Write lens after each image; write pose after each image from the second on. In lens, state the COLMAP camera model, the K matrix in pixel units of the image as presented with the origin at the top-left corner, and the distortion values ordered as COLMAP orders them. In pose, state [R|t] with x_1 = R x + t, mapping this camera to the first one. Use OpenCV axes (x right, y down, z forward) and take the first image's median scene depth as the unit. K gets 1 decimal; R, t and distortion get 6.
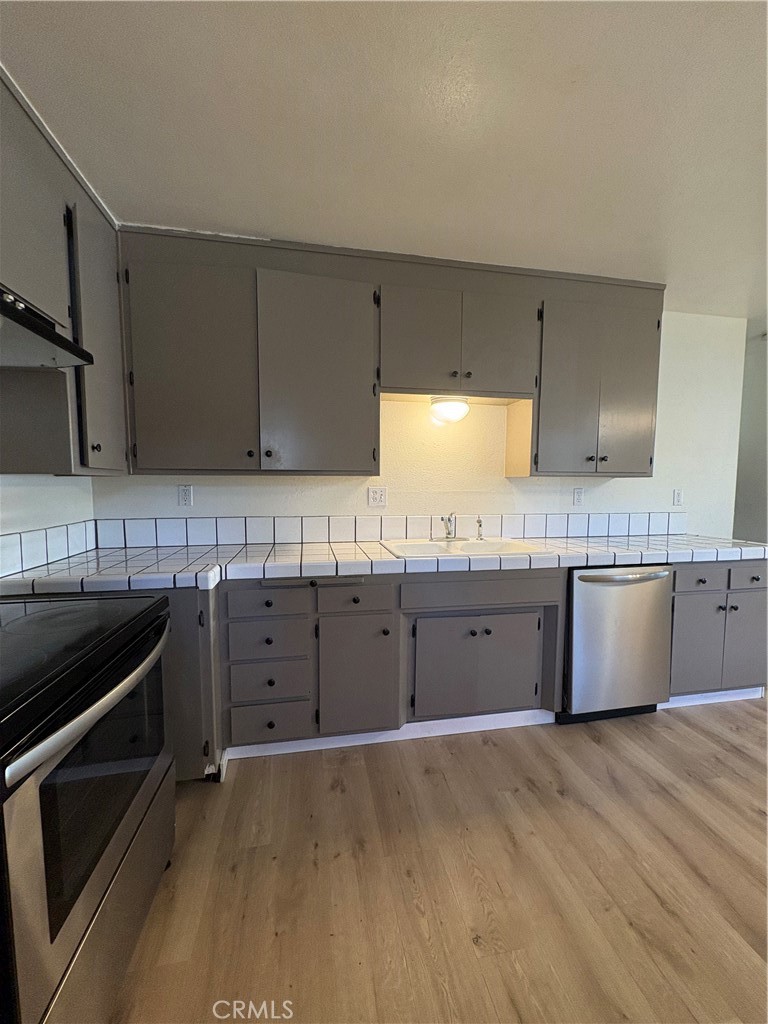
lens RADIAL K [[405.0, 0, 384.7], [0, 405.0, 513.0], [0, 0, 1]] dist [-0.001299, 0.000563]
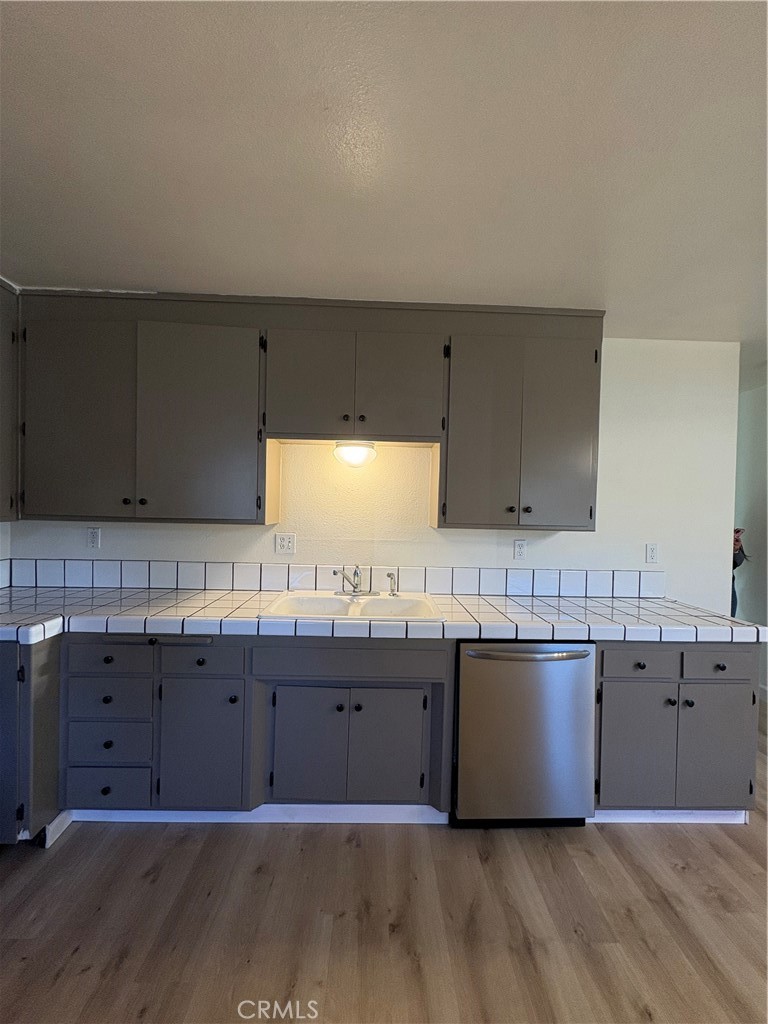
lens RADIAL K [[405.0, 0, 384.7], [0, 405.0, 513.0], [0, 0, 1]] dist [-0.001299, 0.000563]
pose [[0.986966, 0.021869, -0.159436, 0.447440], [-0.032081, 0.997575, -0.061760, -0.075590], [0.157699, 0.066069, 0.985275, 0.119617]]
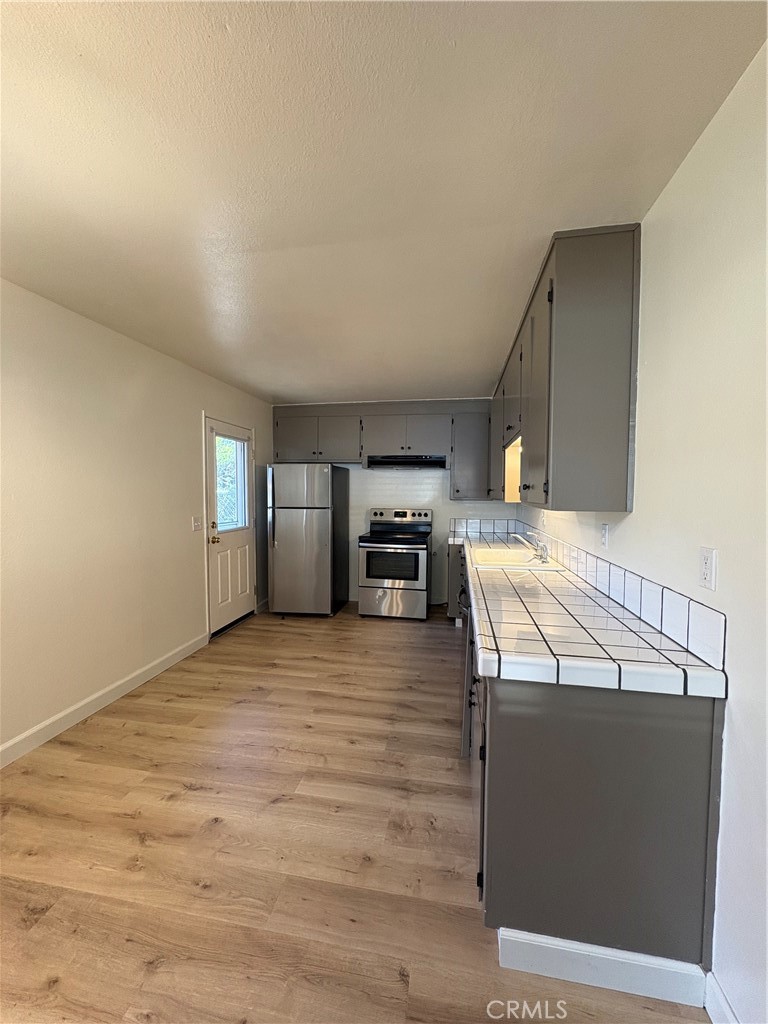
lens RADIAL K [[405.0, 0, 384.7], [0, 405.0, 513.0], [0, 0, 1]] dist [-0.001299, 0.000563]
pose [[-0.355212, 0.042414, -0.933823, 1.733800], [-0.074890, 0.994468, 0.073655, -0.140025], [0.931781, 0.096097, -0.350071, 1.208169]]
